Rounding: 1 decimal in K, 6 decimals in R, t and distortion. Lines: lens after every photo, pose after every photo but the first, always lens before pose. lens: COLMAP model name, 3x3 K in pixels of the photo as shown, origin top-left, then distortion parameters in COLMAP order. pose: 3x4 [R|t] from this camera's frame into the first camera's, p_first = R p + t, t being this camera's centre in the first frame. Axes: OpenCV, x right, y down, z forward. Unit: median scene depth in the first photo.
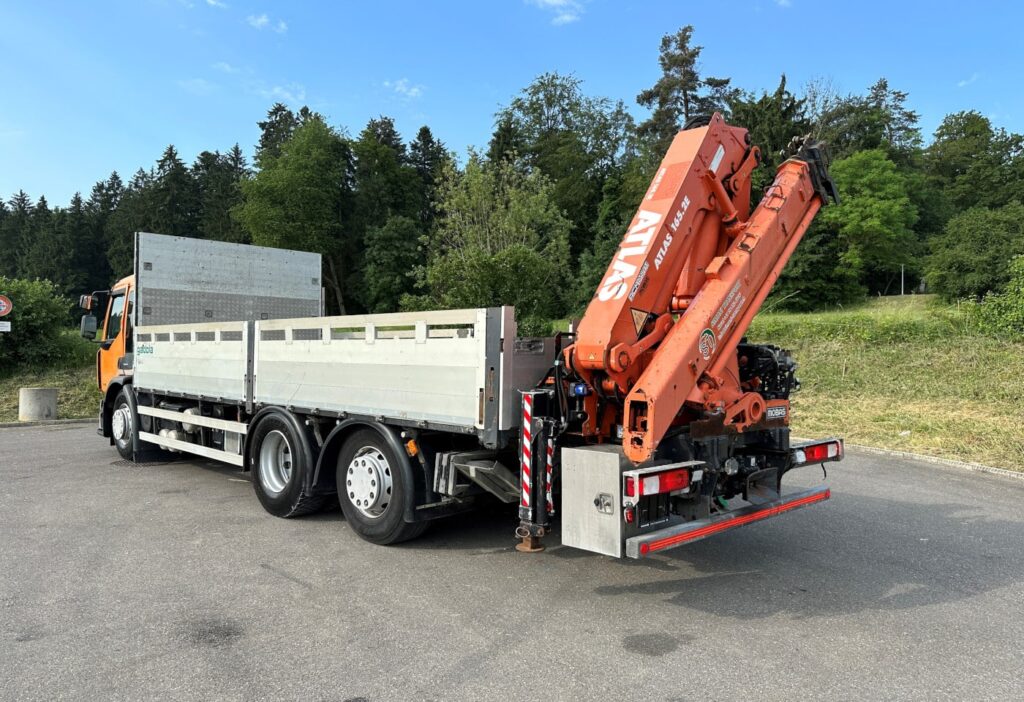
lens RADIAL K [[744.6, 0, 512.0], [0, 744.6, 351.0], [0, 0, 1]] dist [0.056562, -0.072676]
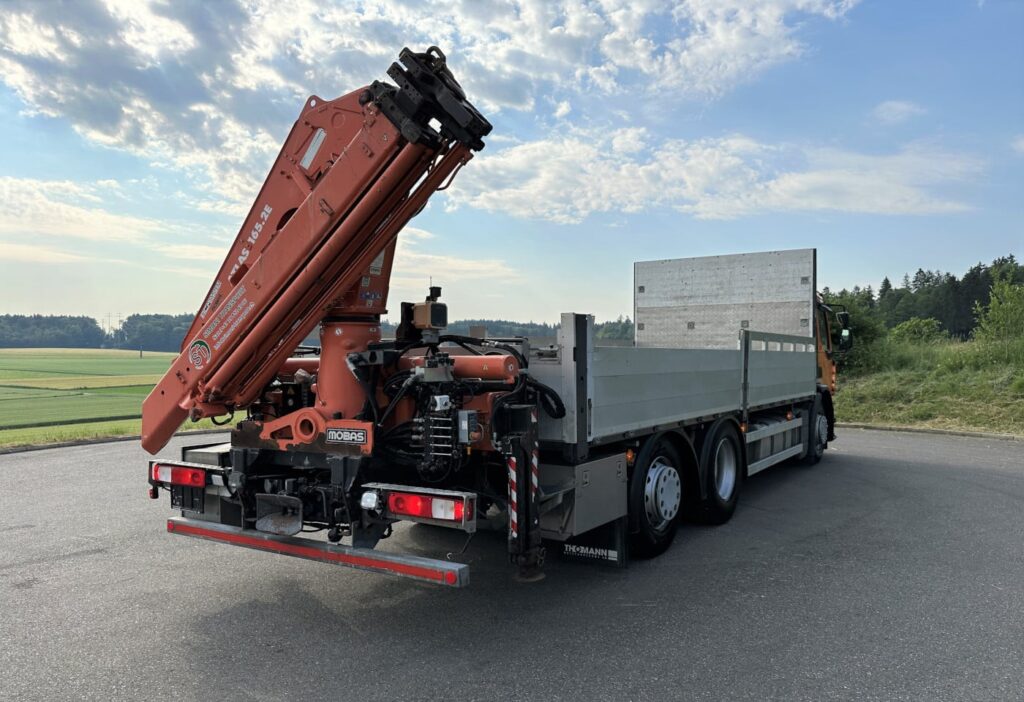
lens RADIAL K [[744.8, 0, 512.5], [0, 744.8, 361.5], [0, 0, 1]] dist [0.006249, 0.001468]
pose [[0.224162, -0.006894, -0.974528, 1.212641], [0.011530, 0.999924, -0.004422, 0.009034], [0.974484, -0.010245, 0.224224, 1.044487]]
